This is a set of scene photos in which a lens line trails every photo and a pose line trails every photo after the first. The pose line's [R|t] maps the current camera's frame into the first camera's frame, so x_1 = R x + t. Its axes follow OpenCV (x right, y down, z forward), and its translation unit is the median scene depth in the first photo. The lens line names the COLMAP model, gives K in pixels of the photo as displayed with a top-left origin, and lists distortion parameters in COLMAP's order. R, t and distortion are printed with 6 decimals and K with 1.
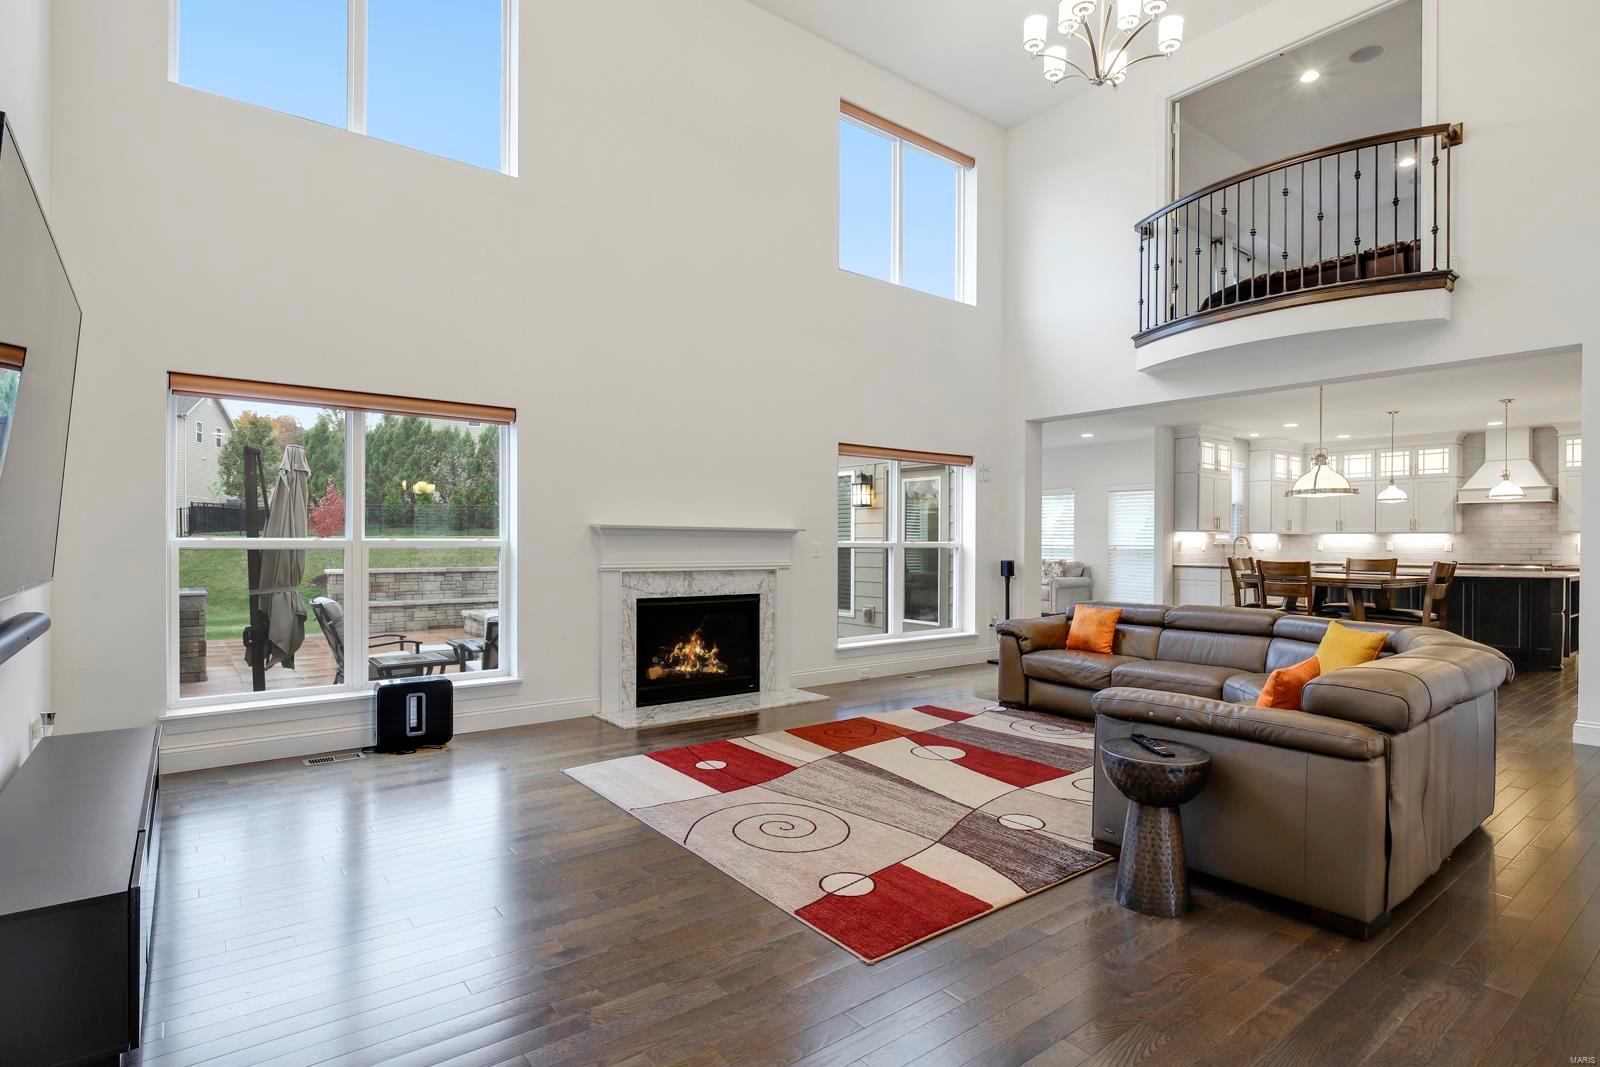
lens RADIAL K [[792.5, 0, 801.8], [0, 792.5, 546.0], [0, 0, 1]] dist [-0.005232, -0.002108]
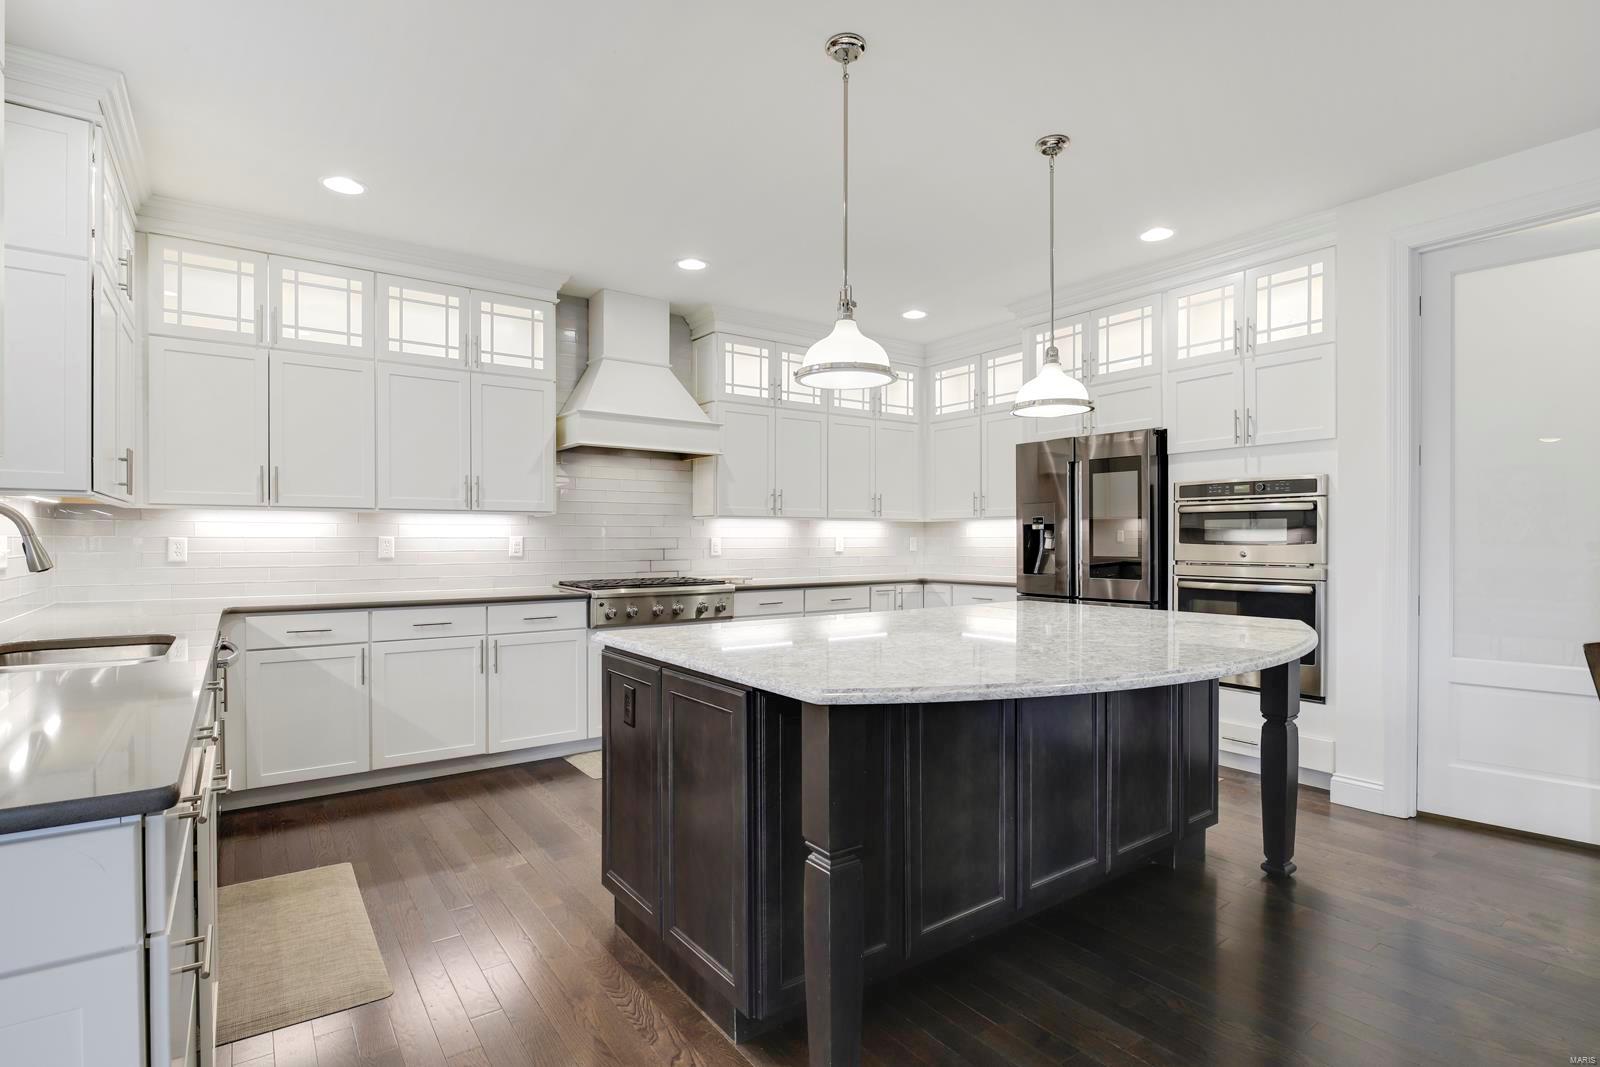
lens RADIAL K [[792.5, 0, 813.5], [0, 792.5, 546.1], [0, 0, 1]] dist [-0.005232, -0.002108]
pose [[0.024636, -0.011544, 0.999630, 0.618789], [0.006942, 0.999911, 0.011376, -0.004719], [-0.999672, 0.006659, 0.024714, 1.304172]]
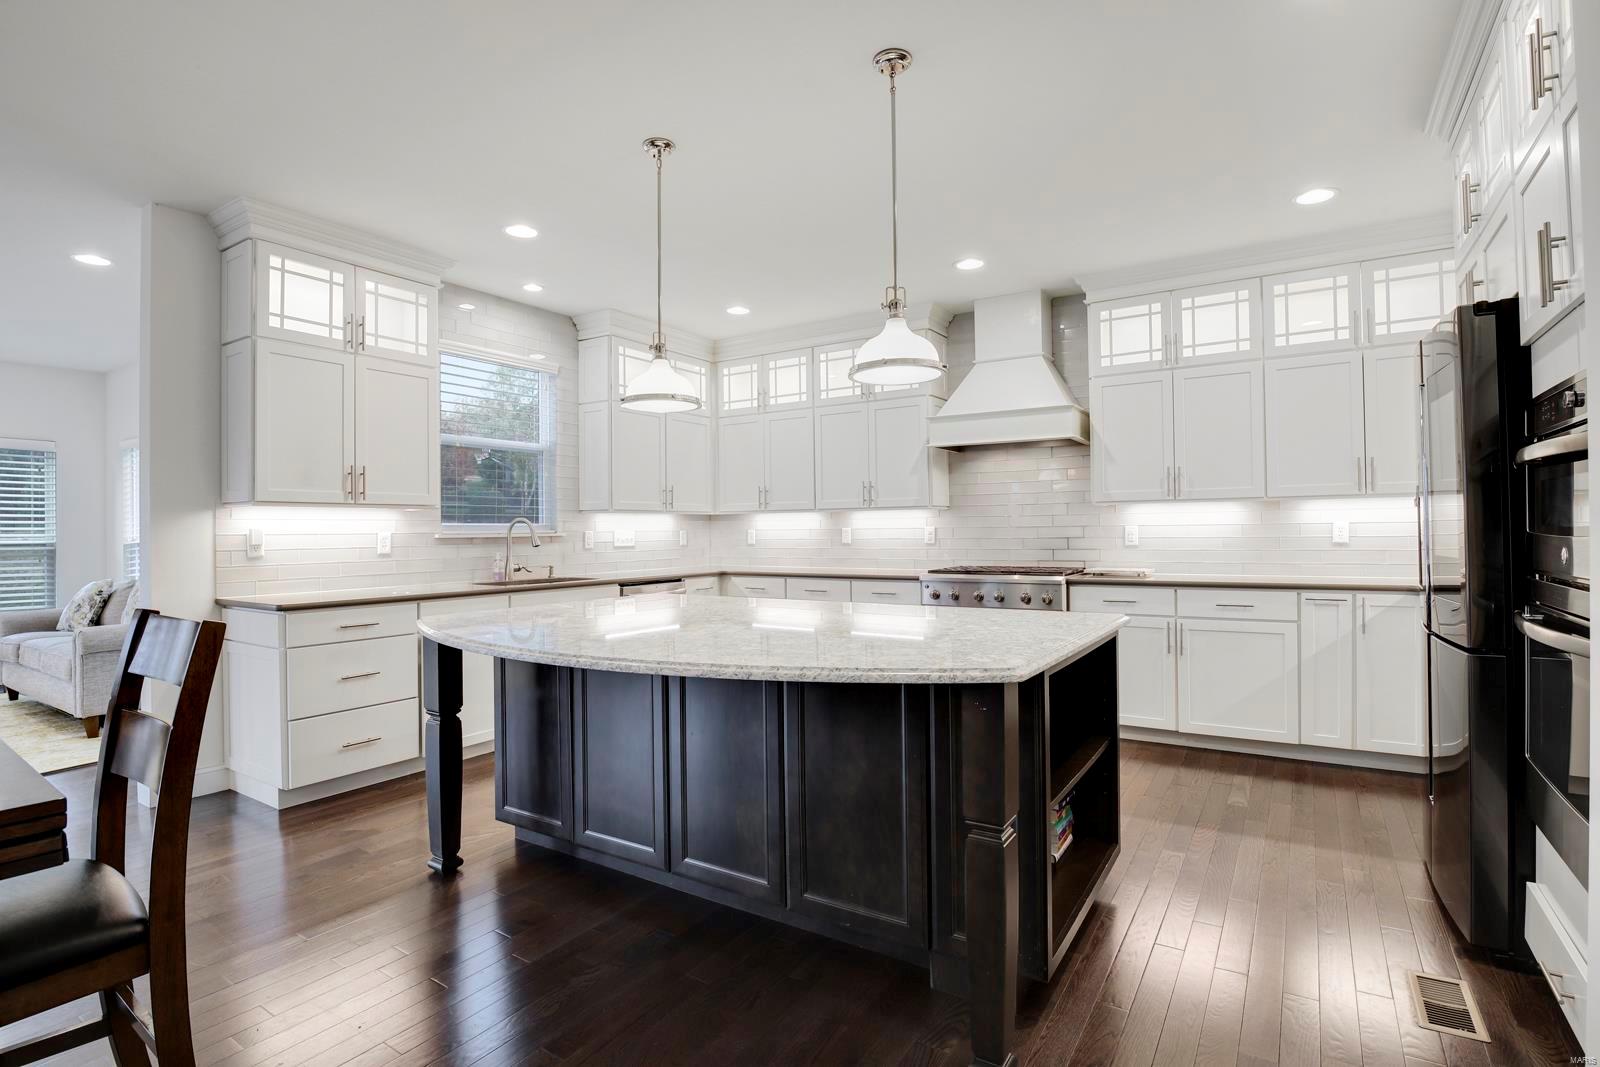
lens RADIAL K [[792.5, 0, 803.7], [0, 792.5, 522.0], [0, 0, 1]] dist [-0.005232, -0.002108]
pose [[0.938678, -0.010240, 0.344642, 0.888868], [0.016744, 0.999733, -0.015903, -0.001476], [-0.344388, 0.020699, 0.938599, 0.856241]]
